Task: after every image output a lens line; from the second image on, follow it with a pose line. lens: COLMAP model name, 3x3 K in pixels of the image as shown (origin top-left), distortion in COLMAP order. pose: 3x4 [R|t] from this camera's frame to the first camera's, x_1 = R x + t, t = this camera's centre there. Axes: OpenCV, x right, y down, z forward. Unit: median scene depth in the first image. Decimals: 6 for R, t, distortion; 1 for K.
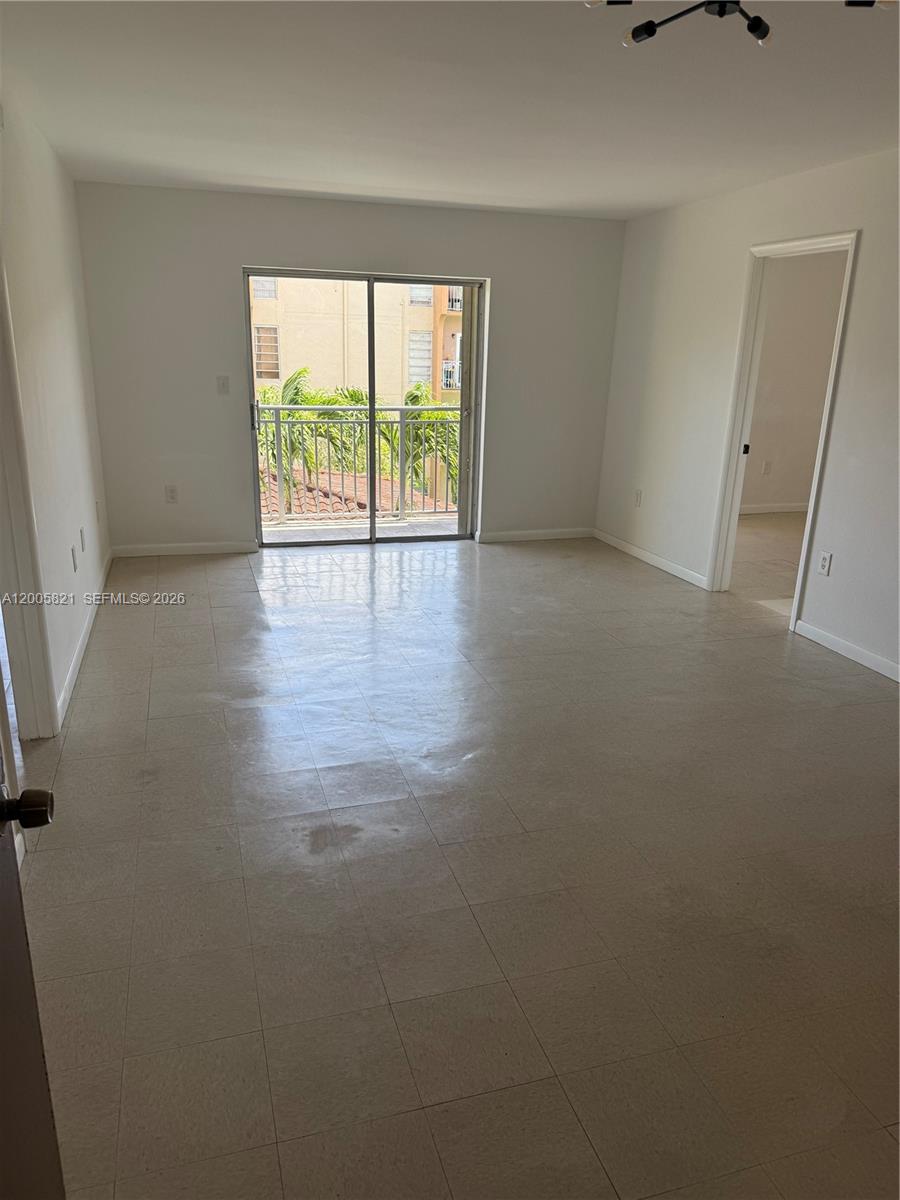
lens RADIAL K [[821.3, 0, 446.1], [0, 821.3, 585.3], [0, 0, 1]] dist [0.143989, -0.164116]
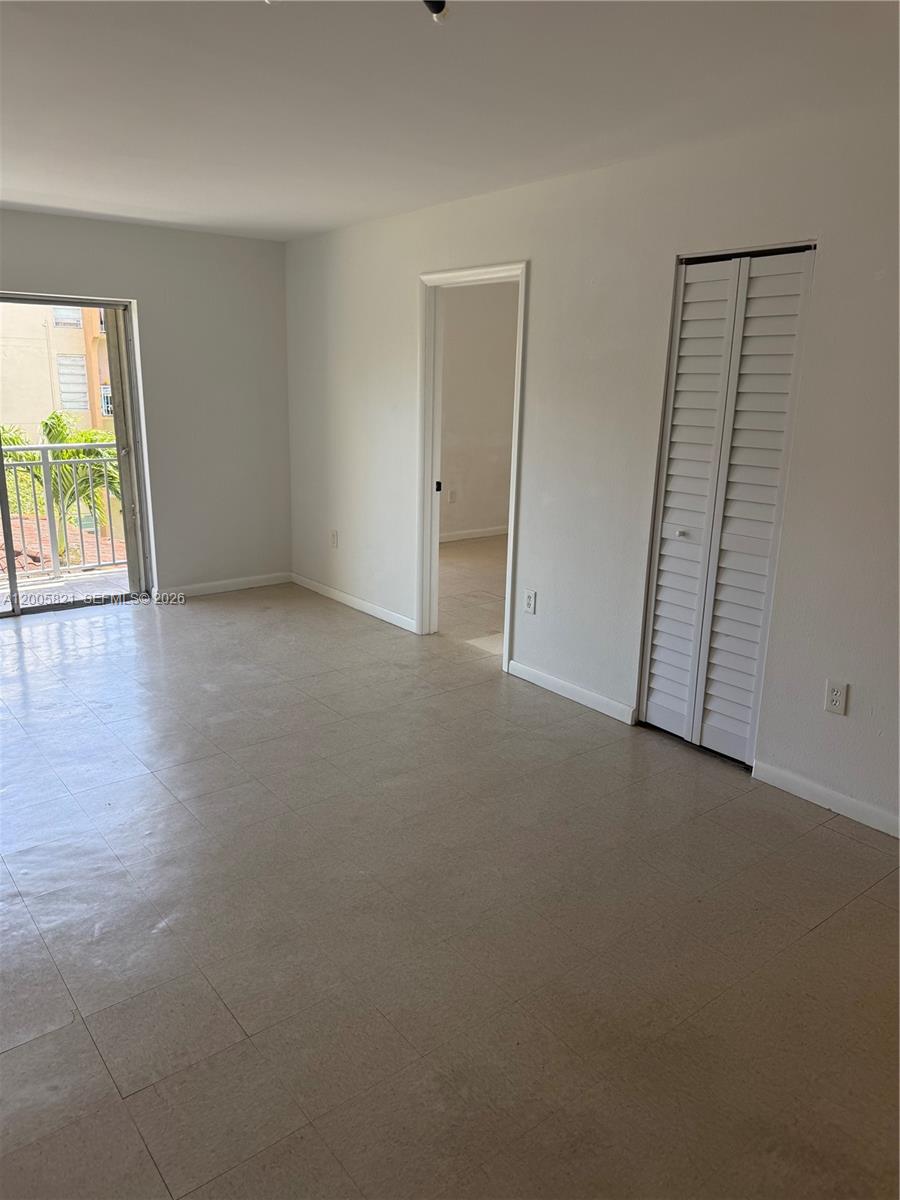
lens RADIAL K [[821.3, 0, 446.1], [0, 821.3, 585.3], [0, 0, 1]] dist [0.143989, -0.164116]
pose [[0.929095, -0.105544, 0.354462, 0.020075], [0.115706, 0.993255, -0.007530, -0.041635], [-0.351277, 0.048010, 0.935040, 0.118953]]
